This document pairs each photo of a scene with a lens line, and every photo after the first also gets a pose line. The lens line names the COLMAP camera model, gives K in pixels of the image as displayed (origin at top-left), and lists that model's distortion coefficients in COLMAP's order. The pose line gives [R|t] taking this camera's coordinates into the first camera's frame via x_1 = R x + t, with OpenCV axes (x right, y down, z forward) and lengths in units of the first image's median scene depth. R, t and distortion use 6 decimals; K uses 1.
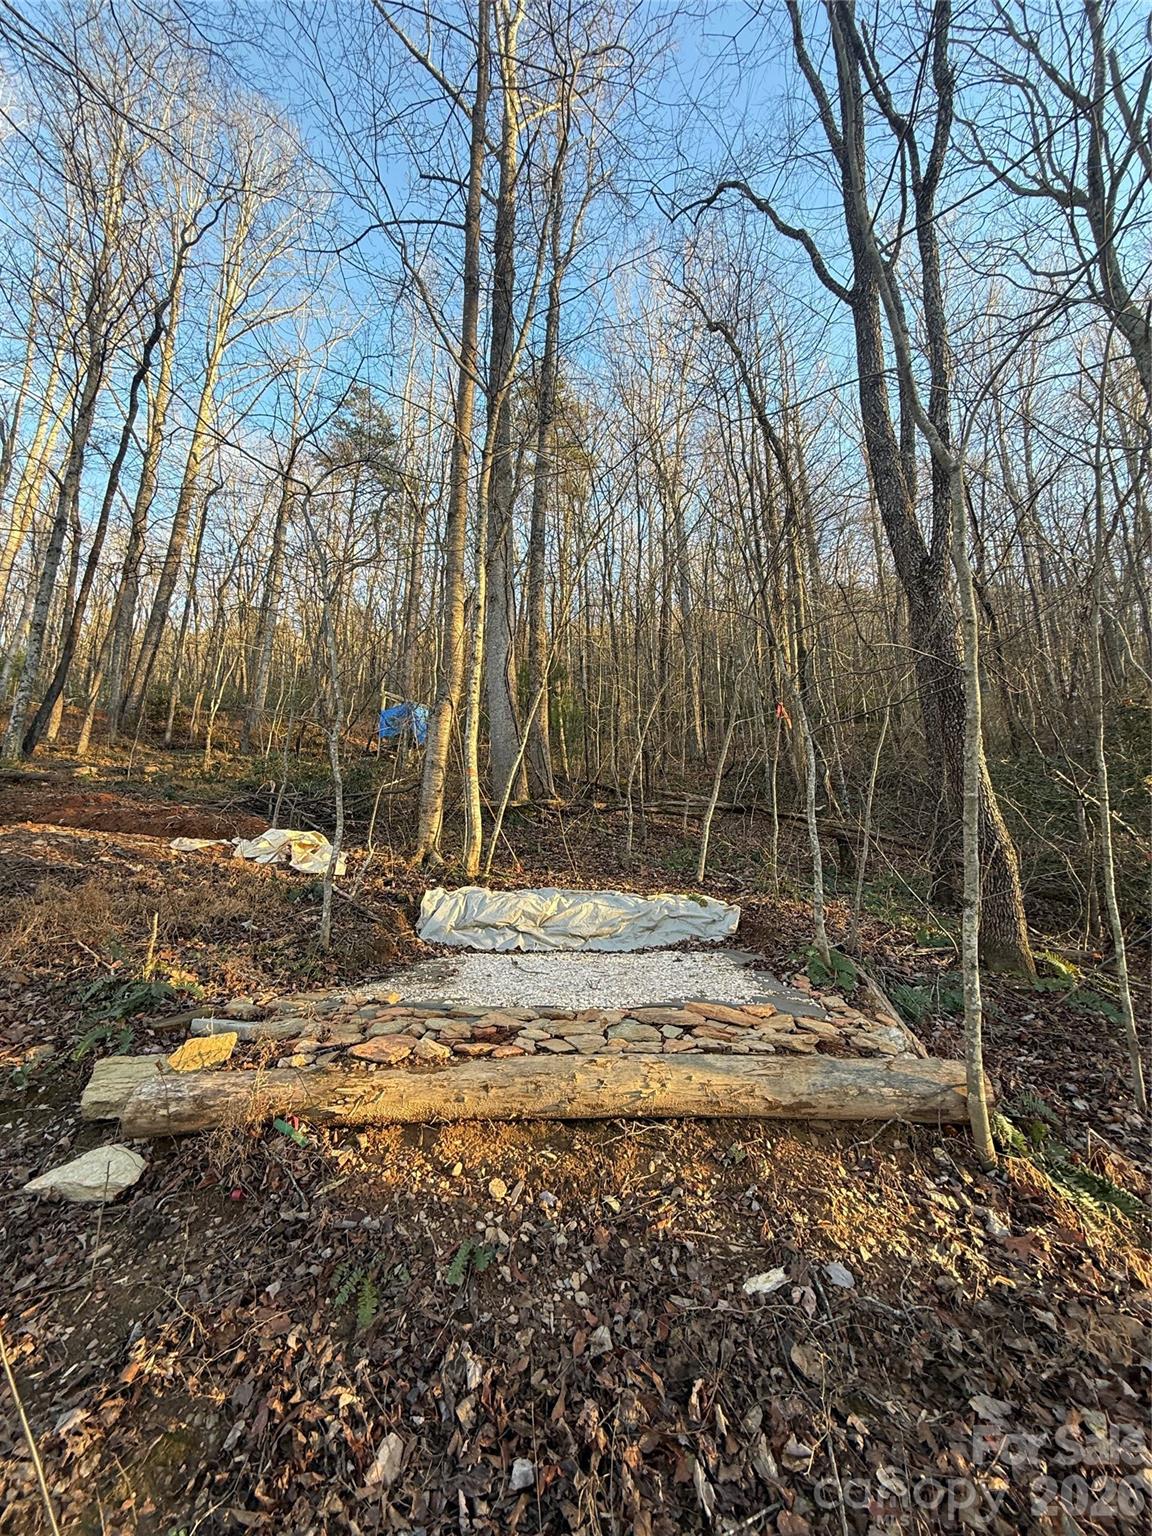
lens RADIAL K [[609.7, 0, 576.0], [0, 609.7, 768.0], [0, 0, 1]] dist [0.000748, 0.000040]
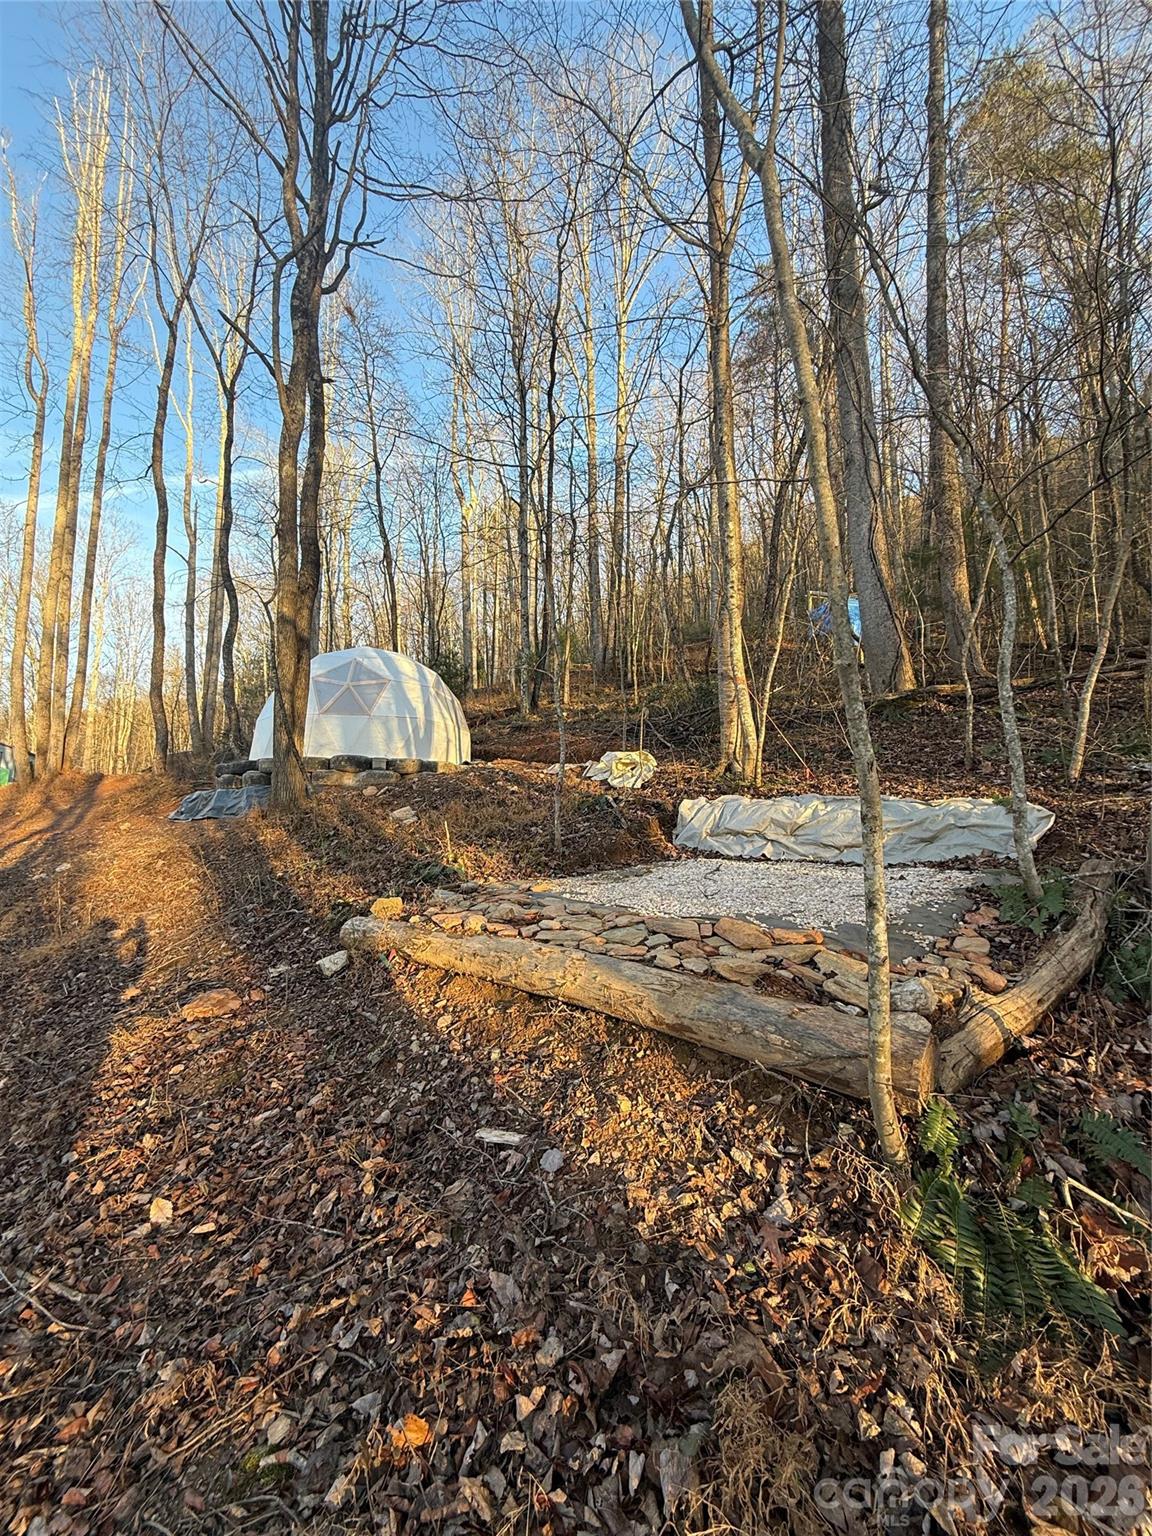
lens RADIAL K [[609.7, 0, 576.0], [0, 609.7, 768.0], [0, 0, 1]] dist [0.000748, 0.000040]
pose [[0.696716, -0.057521, -0.715037, 0.398124], [0.166580, 0.982505, 0.083274, 0.023393], [0.697737, -0.177129, 0.694109, 0.128678]]
